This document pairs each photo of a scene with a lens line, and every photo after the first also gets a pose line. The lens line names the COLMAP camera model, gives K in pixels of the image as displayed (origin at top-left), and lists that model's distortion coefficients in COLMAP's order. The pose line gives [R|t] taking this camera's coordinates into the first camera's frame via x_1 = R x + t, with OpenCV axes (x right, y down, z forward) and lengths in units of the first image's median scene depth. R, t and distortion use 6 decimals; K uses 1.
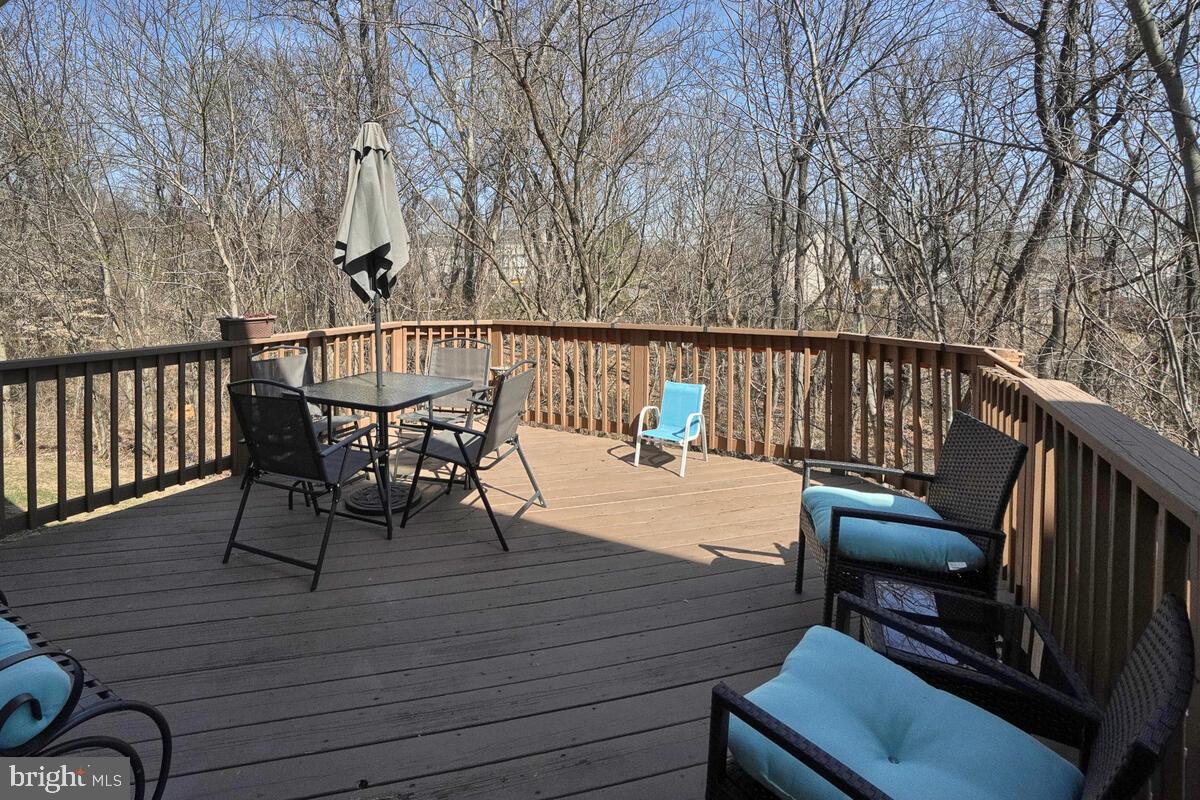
lens RADIAL K [[527.9, 0, 578.8], [0, 527.9, 402.9], [0, 0, 1]] dist [-0.053074, 0.021168]
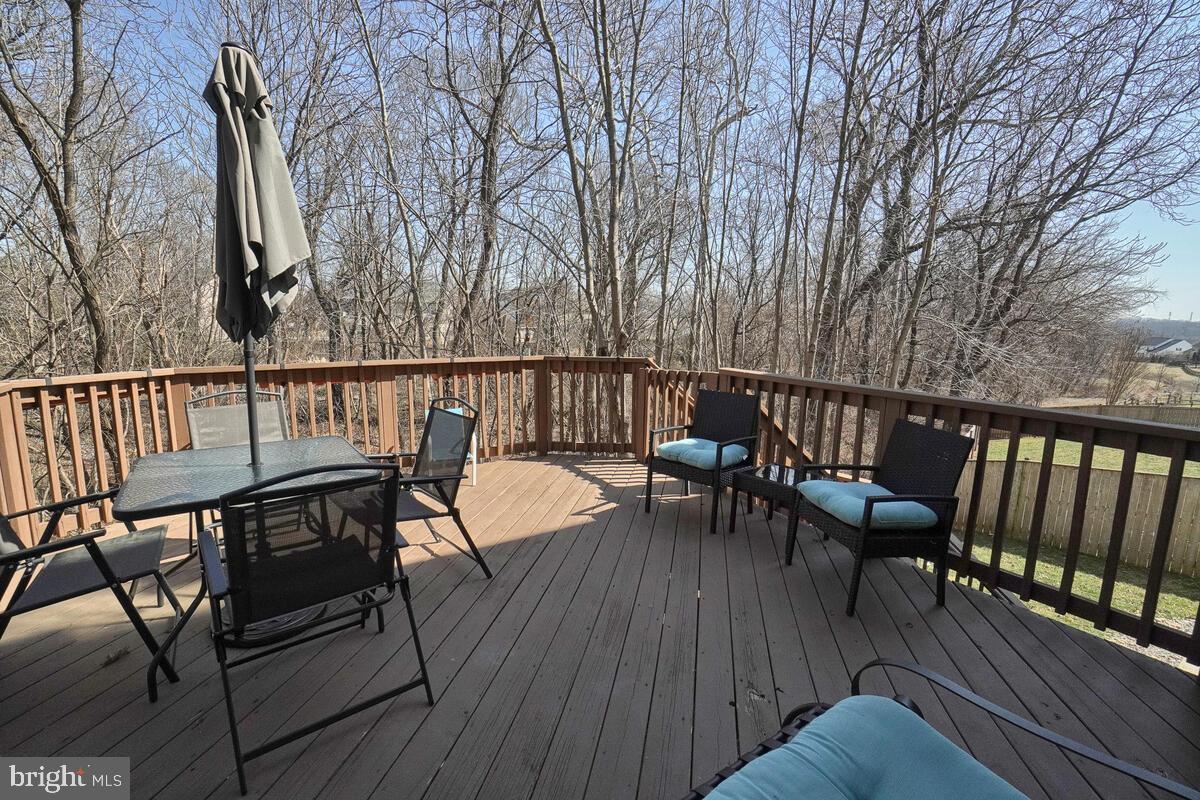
lens RADIAL K [[502.7, 0, 561.5], [0, 502.7, 399.3], [0, 0, 1]] dist [-0.000970, -0.000108]
pose [[0.494375, -0.126165, 0.860044, -0.538254], [0.179237, 0.982944, 0.041164, -0.050458], [-0.850569, 0.133802, 0.508556, 0.201810]]
